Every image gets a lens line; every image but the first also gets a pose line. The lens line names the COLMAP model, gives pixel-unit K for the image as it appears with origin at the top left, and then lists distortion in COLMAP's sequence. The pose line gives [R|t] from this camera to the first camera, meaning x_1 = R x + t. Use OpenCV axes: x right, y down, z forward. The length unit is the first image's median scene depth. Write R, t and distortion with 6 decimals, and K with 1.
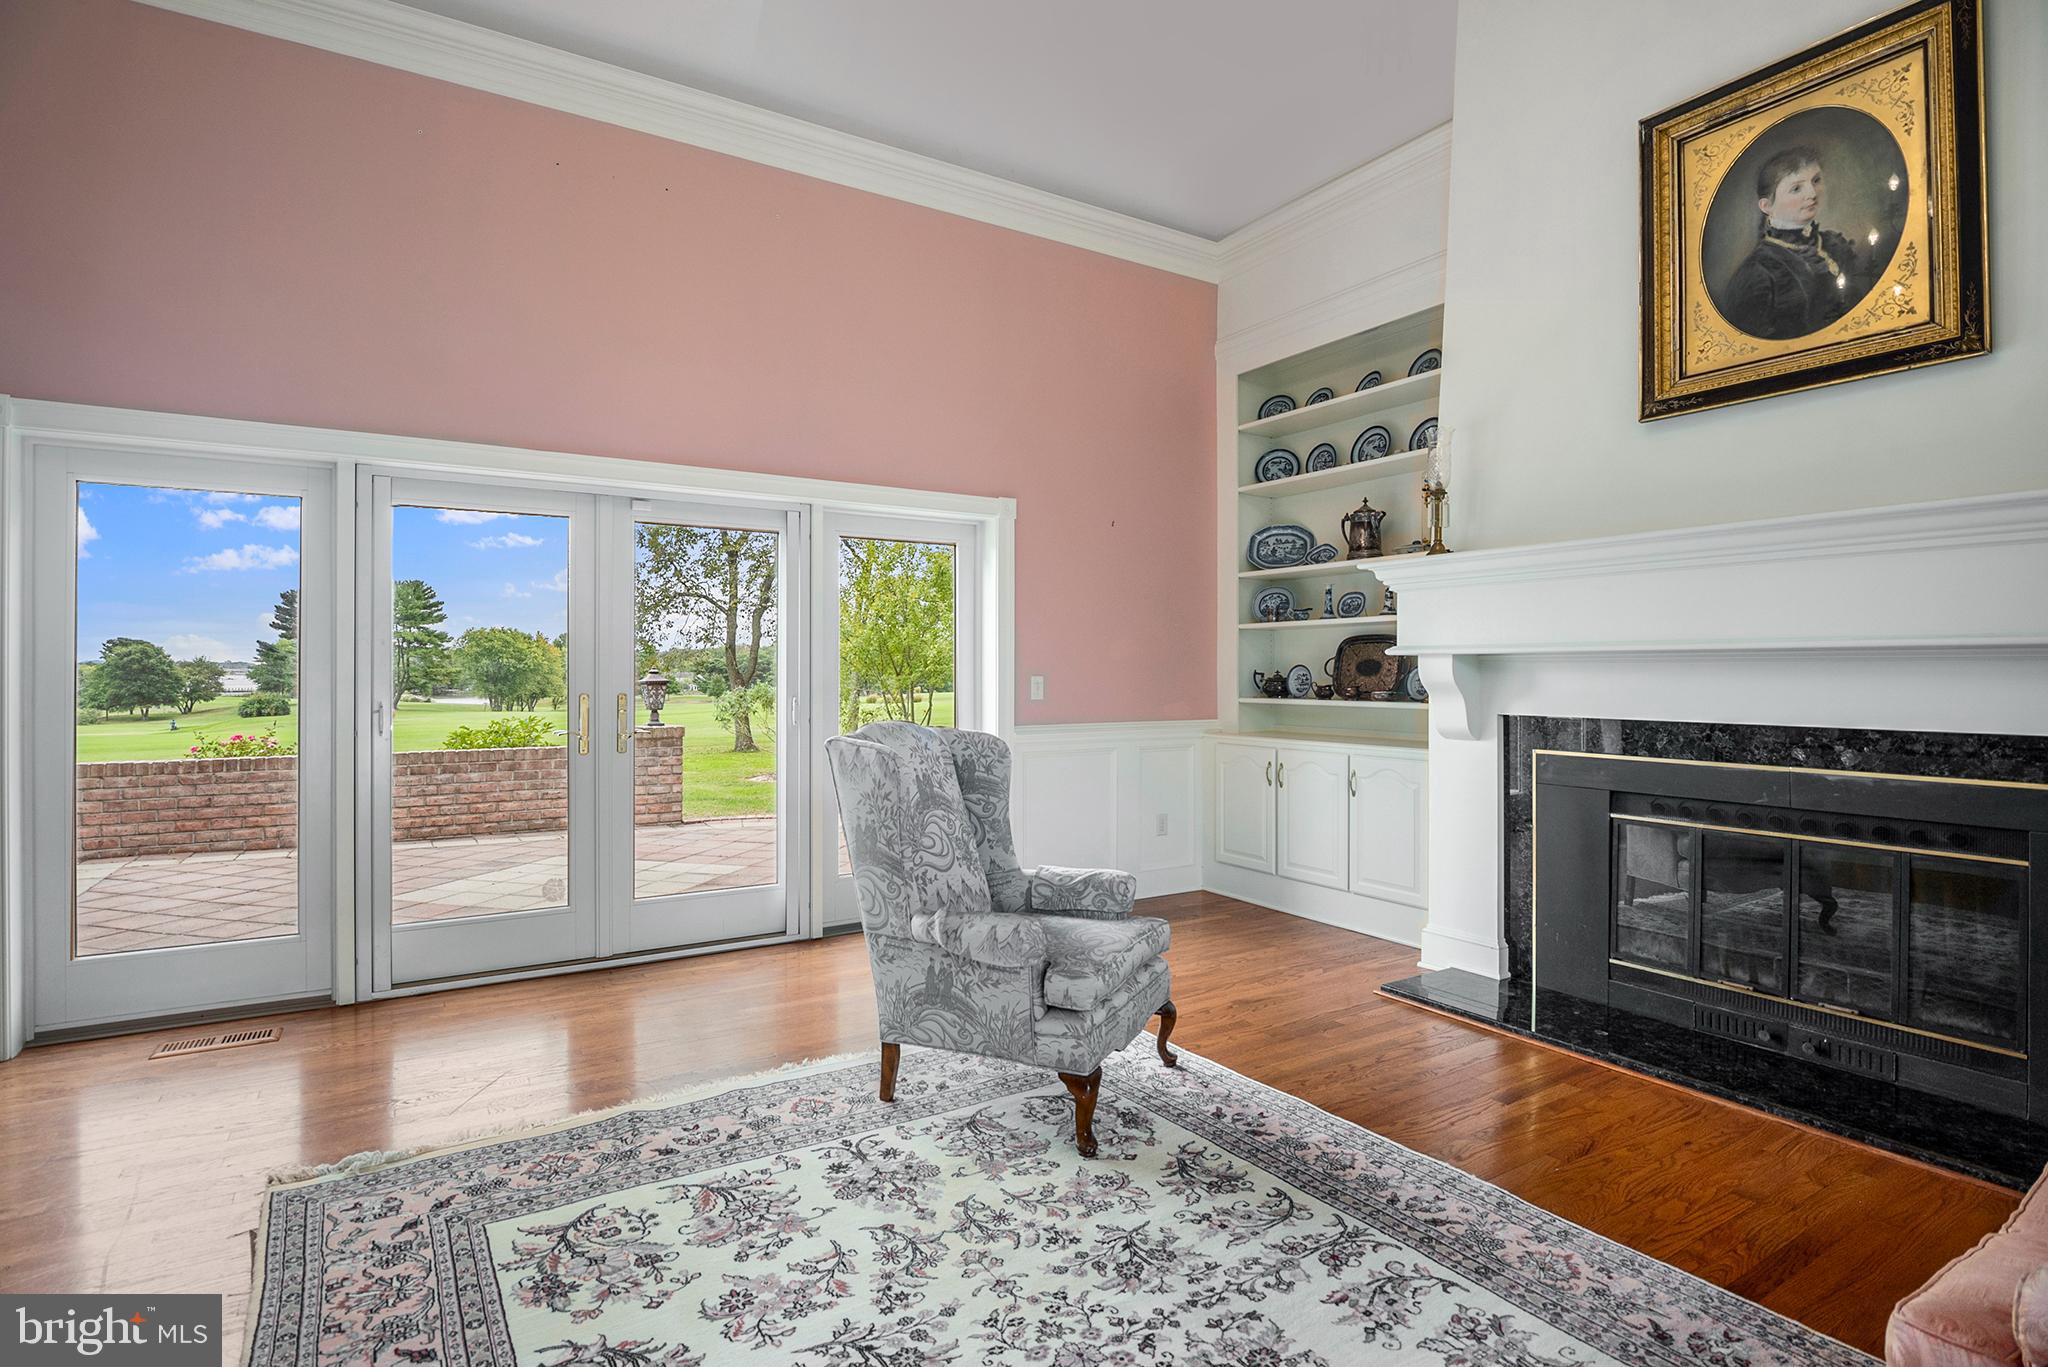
lens RADIAL K [[1018.4, 0, 1026.2], [0, 1018.4, 664.0], [0, 0, 1]] dist [-0.024176, 0.000712]
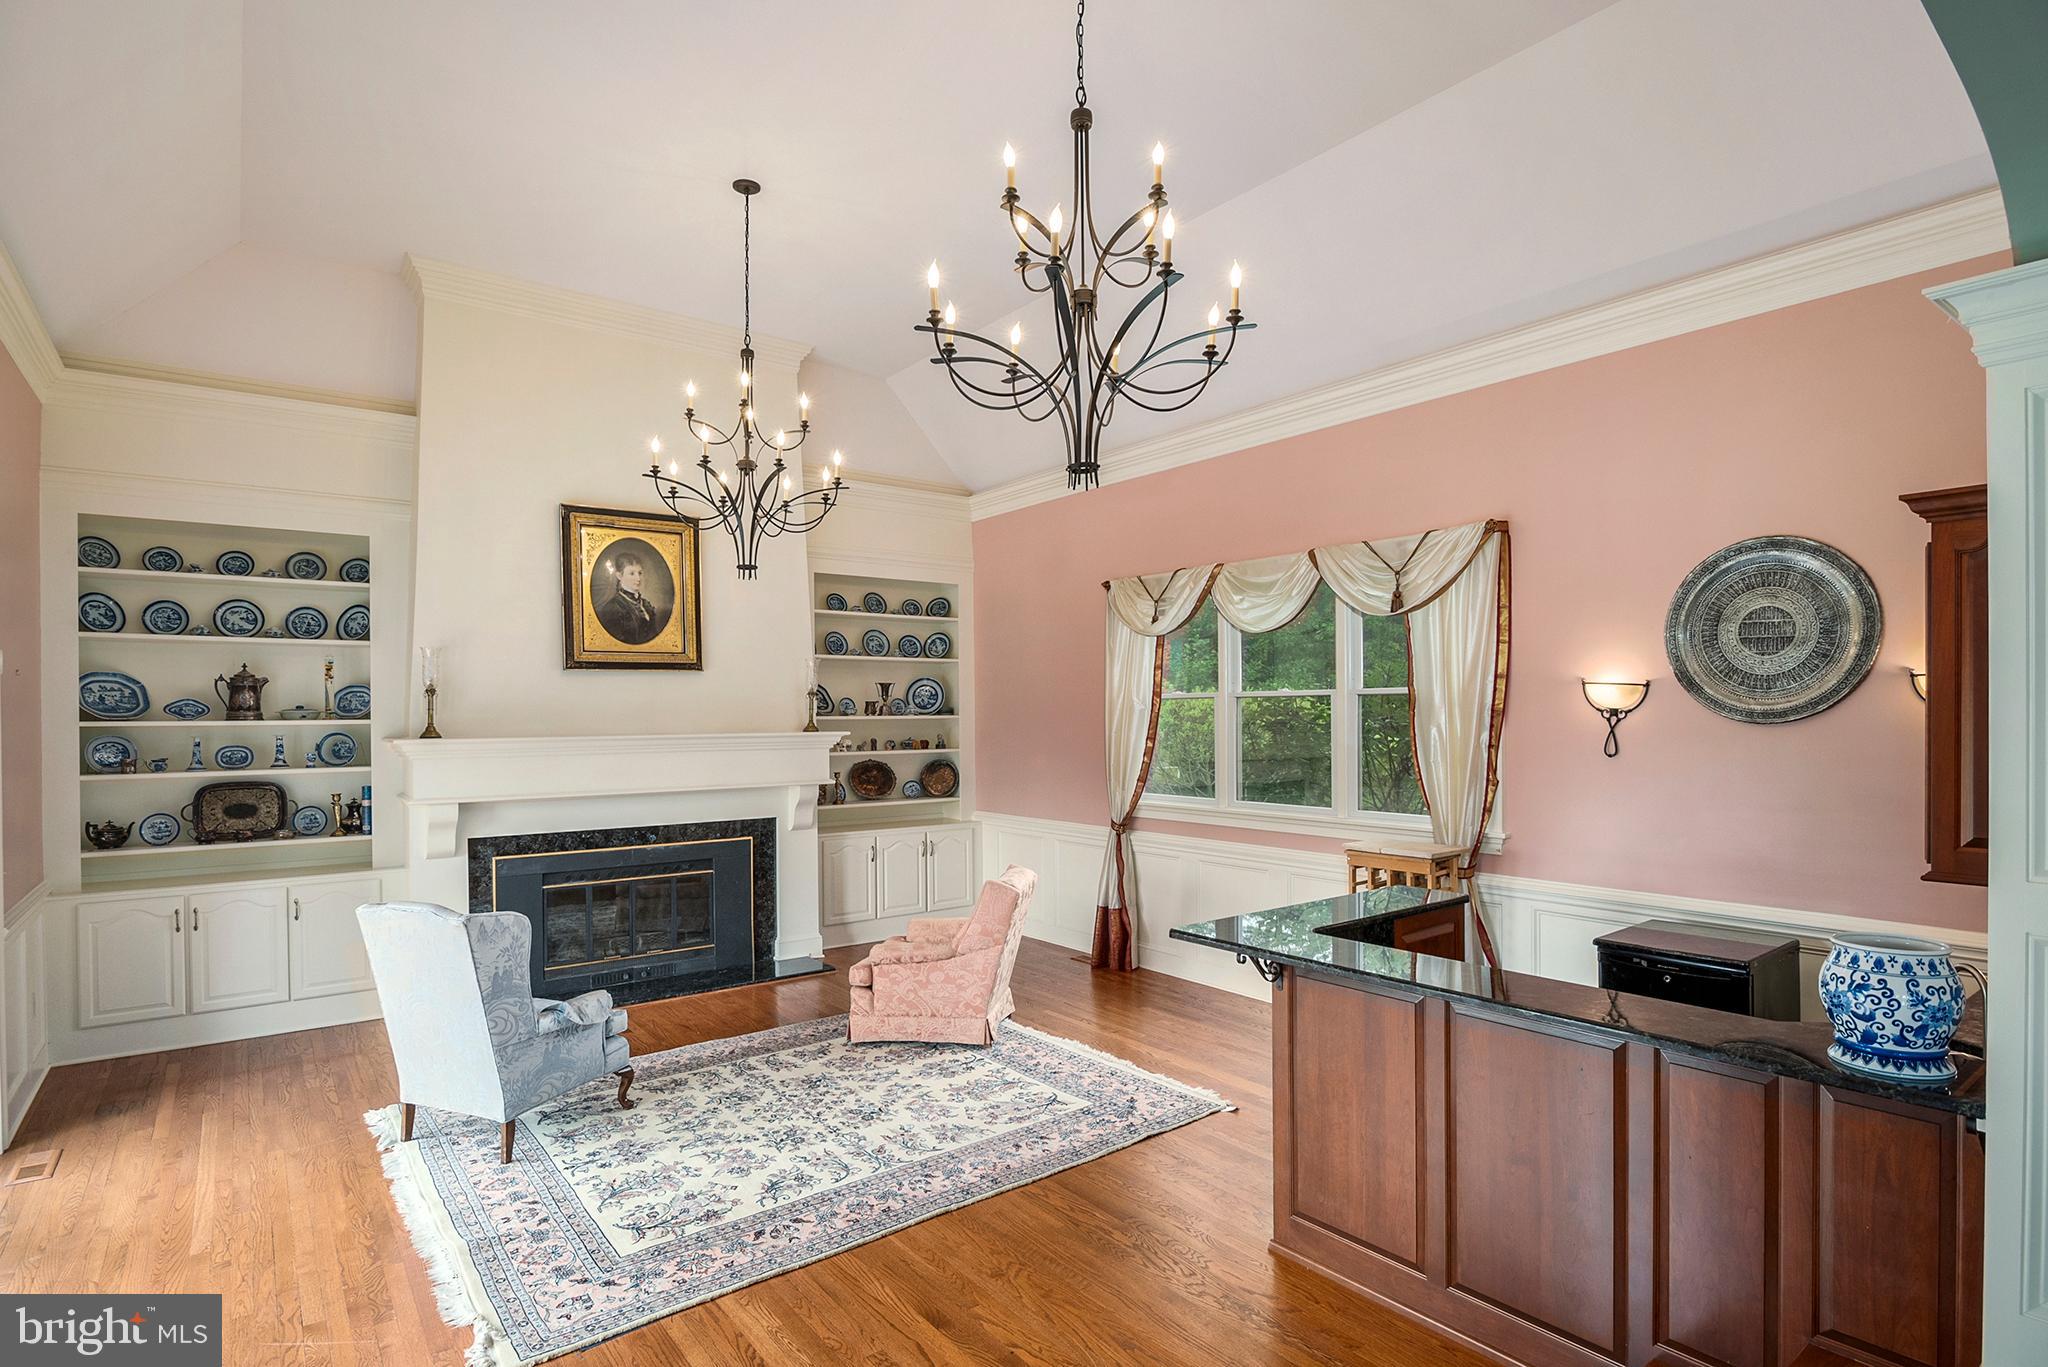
lens RADIAL K [[1018.4, 0, 1016.7], [0, 1018.4, 703.9], [0, 0, 1]] dist [-0.024176, 0.000712]
pose [[-0.082155, 0.008028, 0.996587, -1.573995], [-0.000657, 0.999967, -0.008109, -0.198304], [-0.996619, -0.001321, -0.082147, 0.394822]]
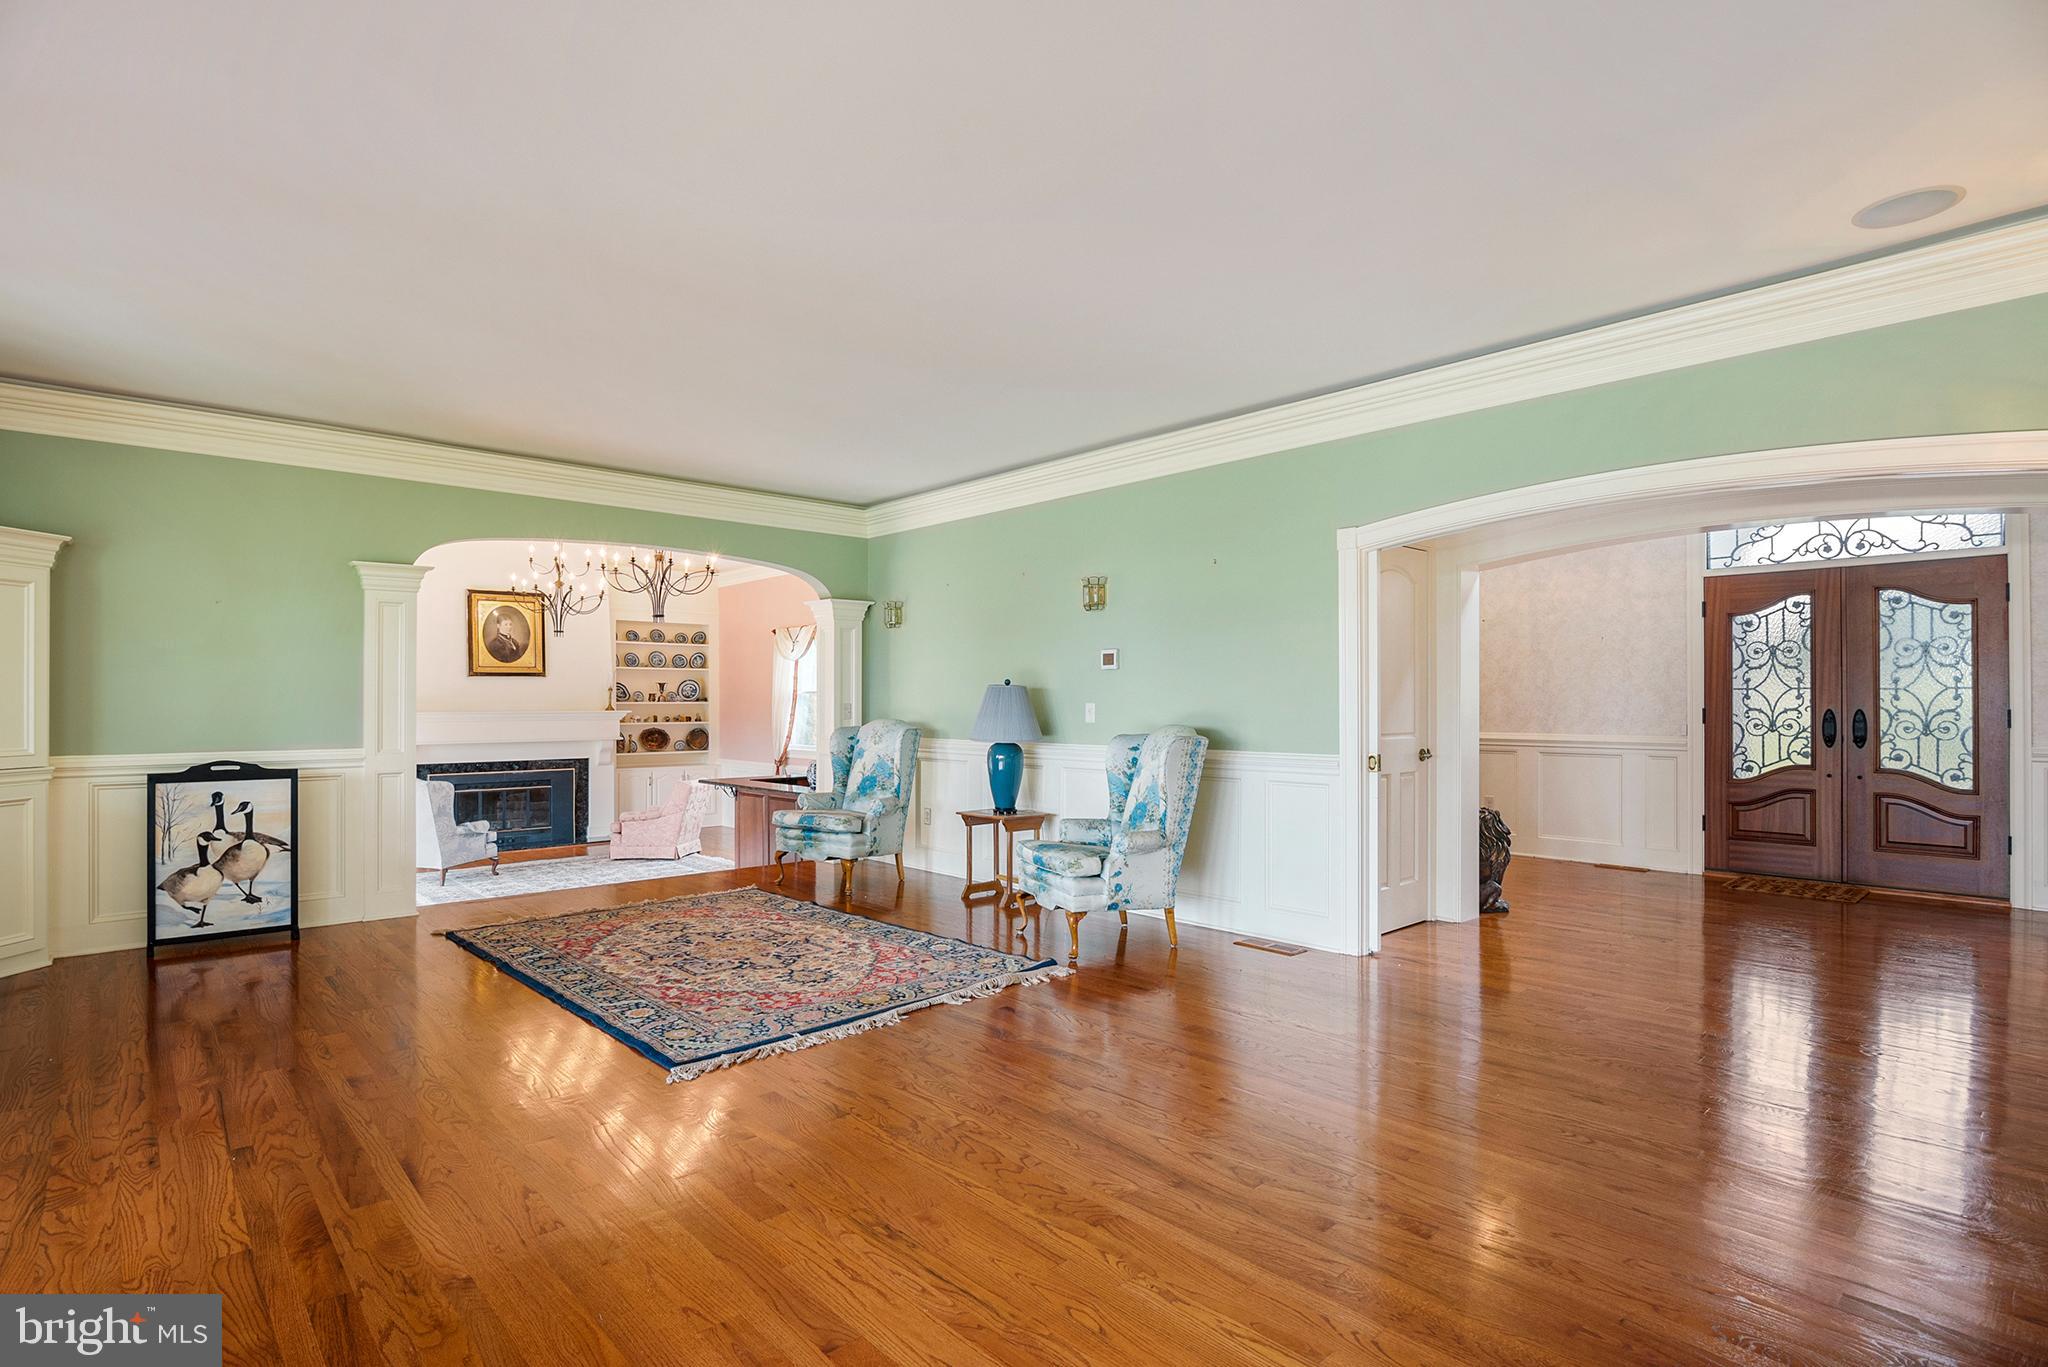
lens RADIAL K [[1018.4, 0, 1035.4], [0, 1018.4, 686.6], [0, 0, 1]] dist [-0.024176, 0.000712]
pose [[-0.179397, 0.012743, 0.983694, -3.847400], [-0.006597, 0.999878, -0.014156, -0.205467], [-0.983755, -0.009029, -0.179291, -0.371287]]
